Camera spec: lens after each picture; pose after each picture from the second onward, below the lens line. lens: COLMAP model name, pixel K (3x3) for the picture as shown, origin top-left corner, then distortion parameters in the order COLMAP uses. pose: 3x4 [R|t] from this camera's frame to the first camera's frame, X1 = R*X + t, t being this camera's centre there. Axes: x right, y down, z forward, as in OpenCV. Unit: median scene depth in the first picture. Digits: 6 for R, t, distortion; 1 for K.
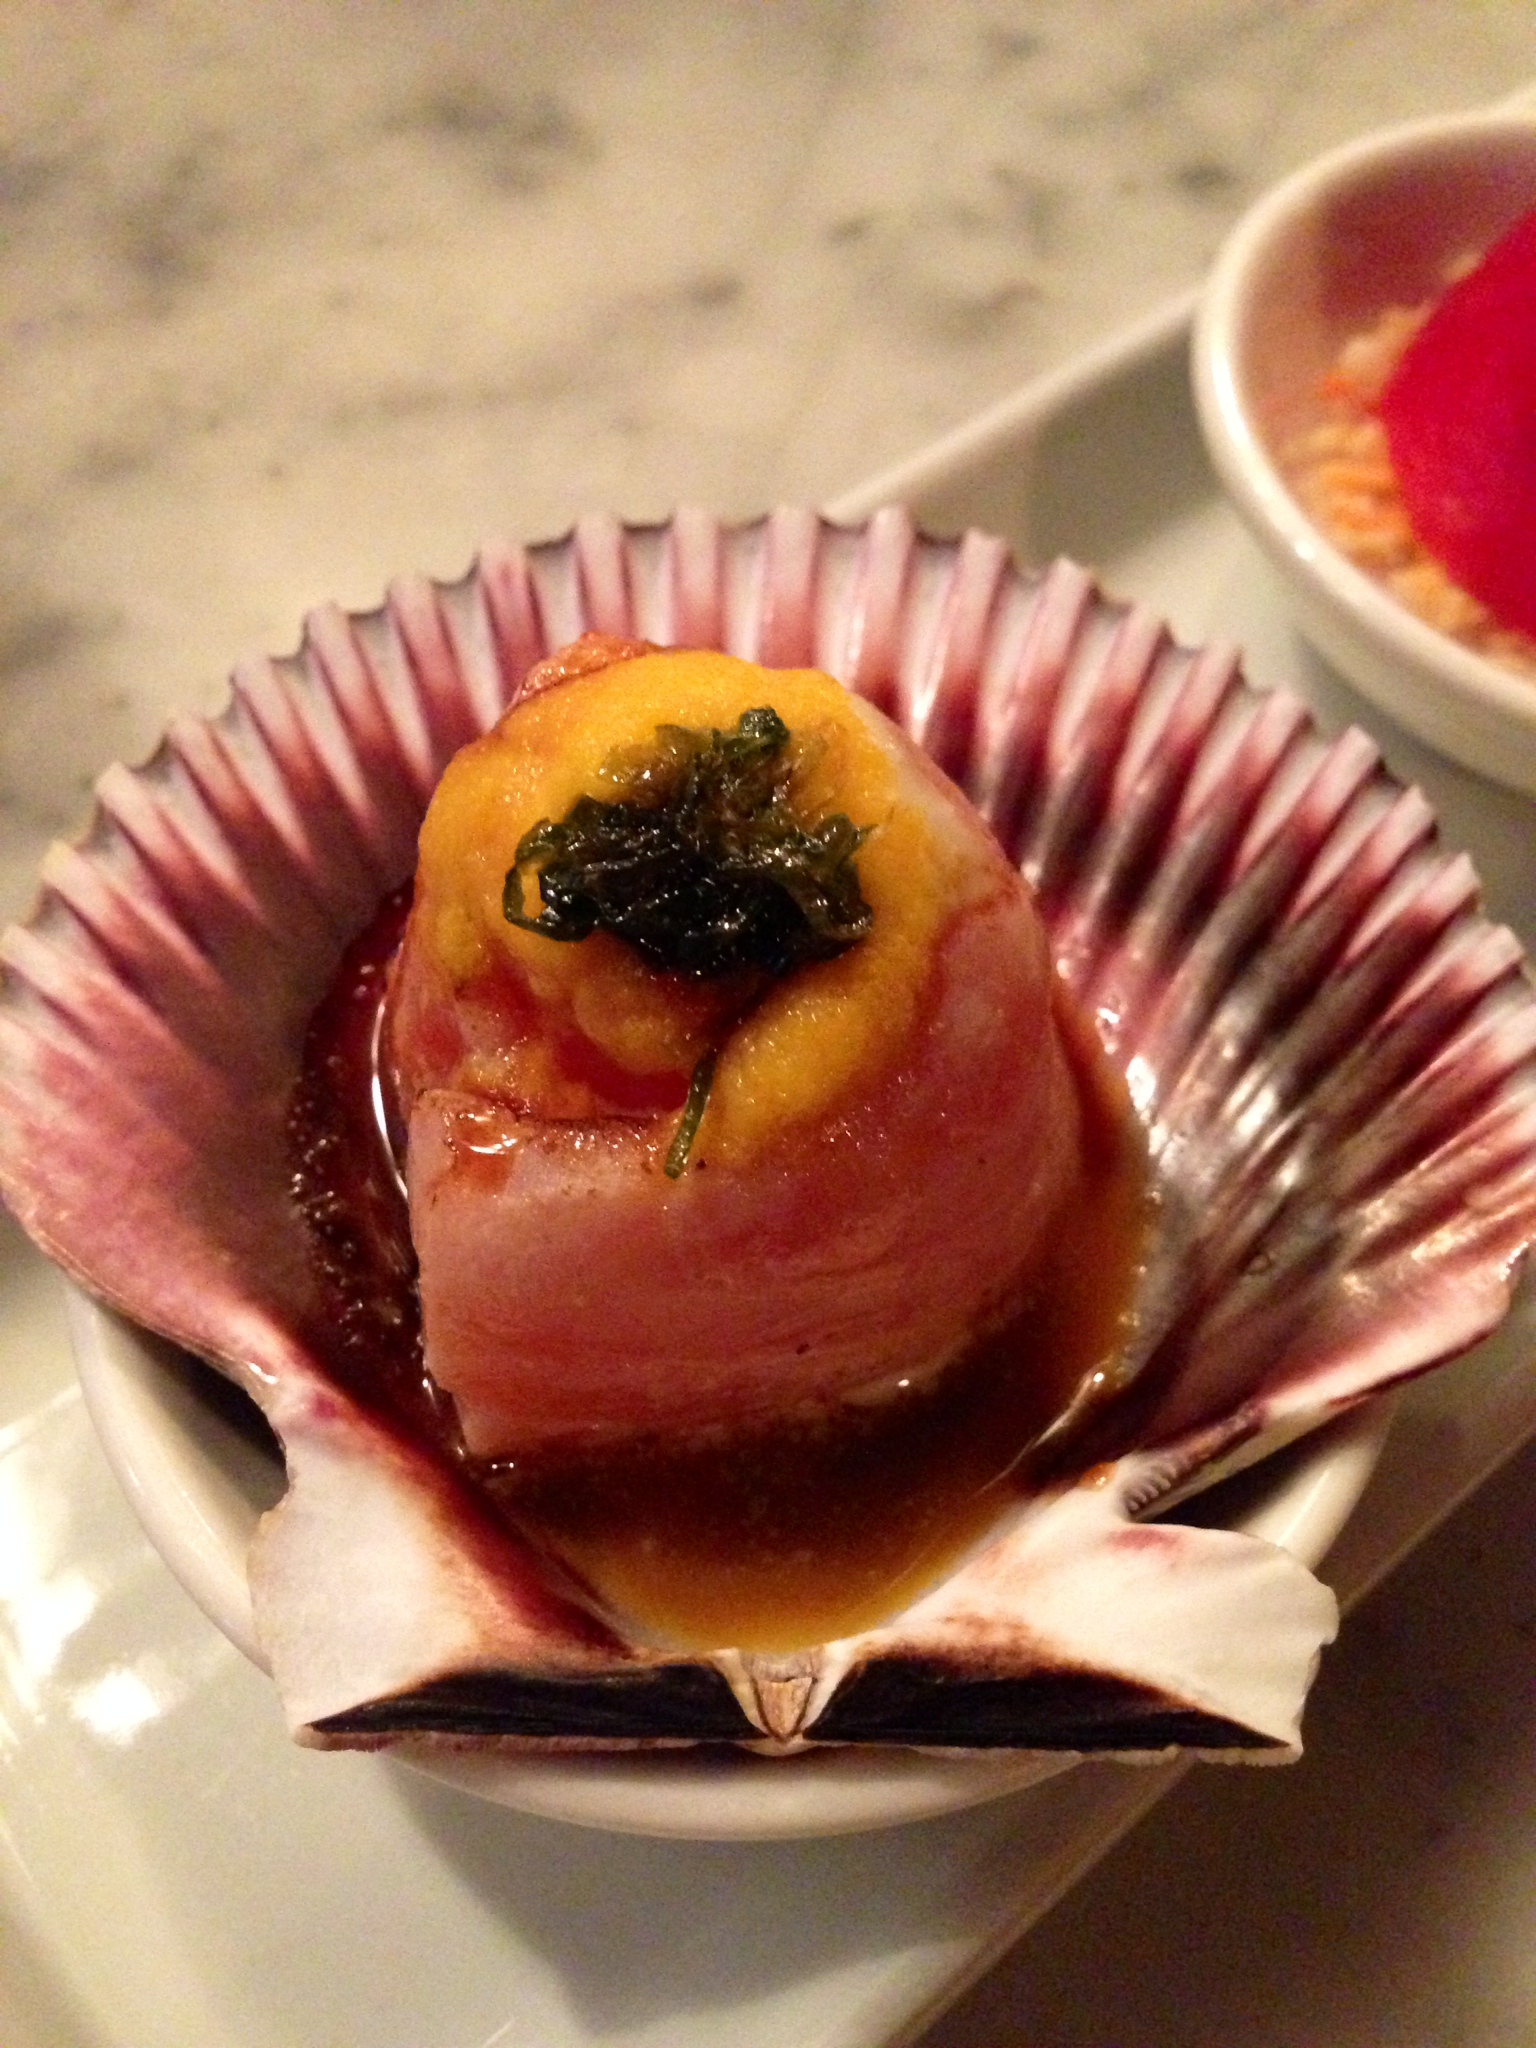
lens RADIAL K [[1925.3, 0, 768.0], [0, 1925.3, 1024.0], [0, 0, 1]] dist [0.056863, -0.172933]
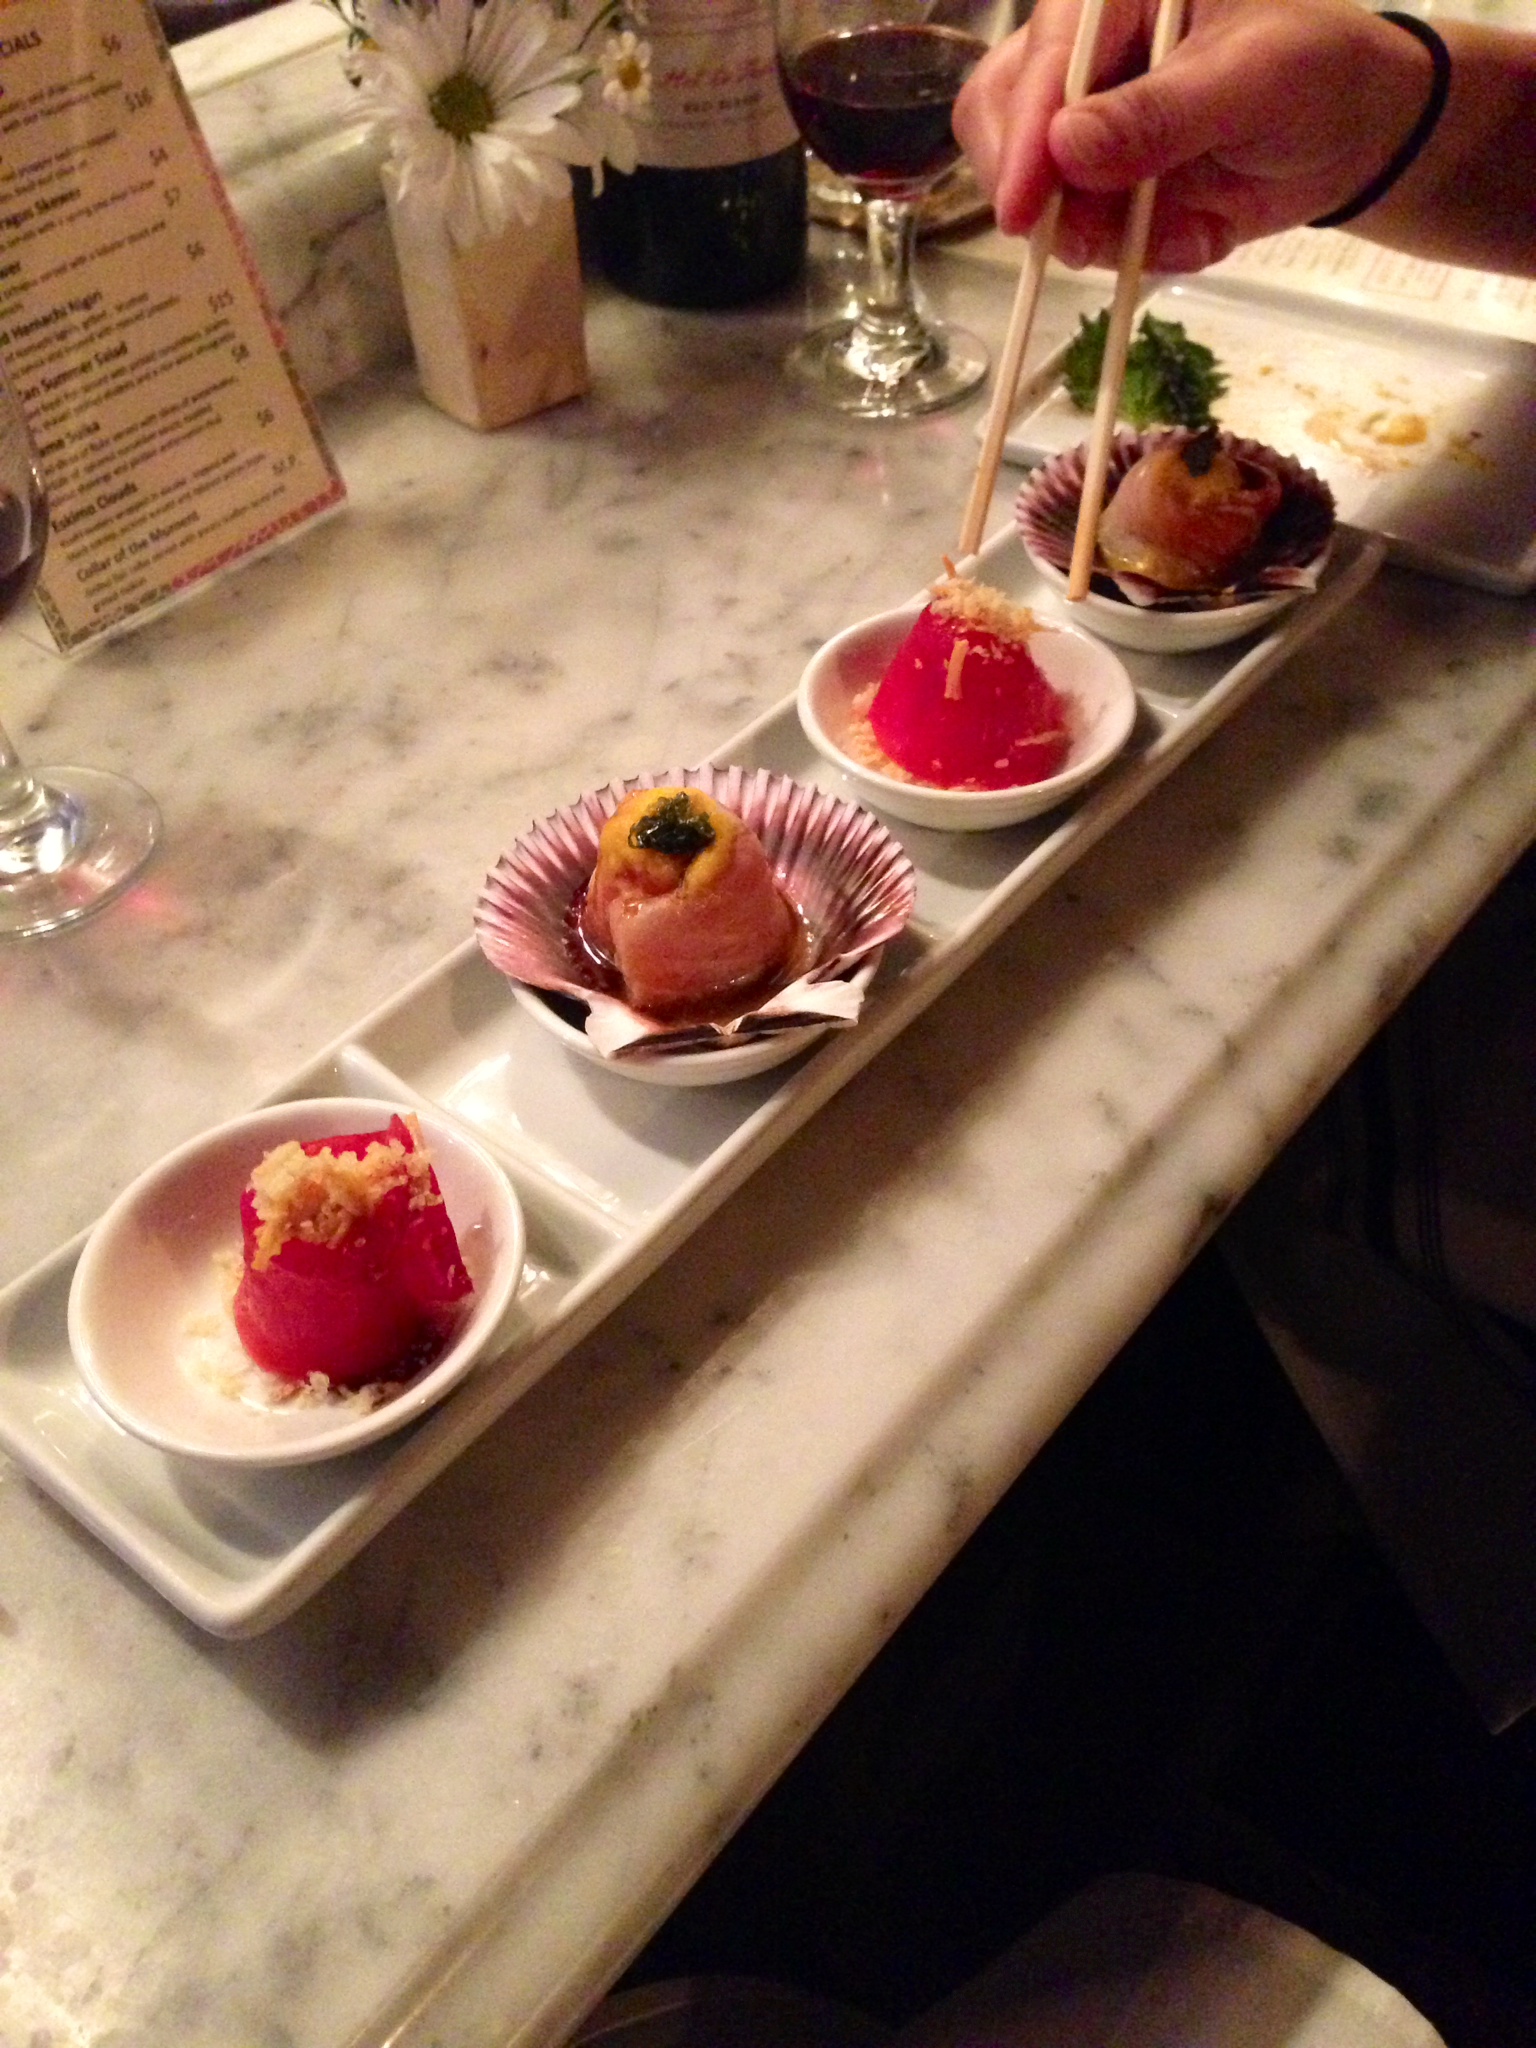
lens RADIAL K [[1925.3, 0, 768.0], [0, 1925.3, 1024.0], [0, 0, 1]] dist [0.056863, -0.172933]
pose [[0.984074, -0.160581, 0.076243, -0.152660], [0.173183, 0.962783, -0.207500, 0.861411], [-0.040085, 0.217399, 0.975259, -2.104822]]
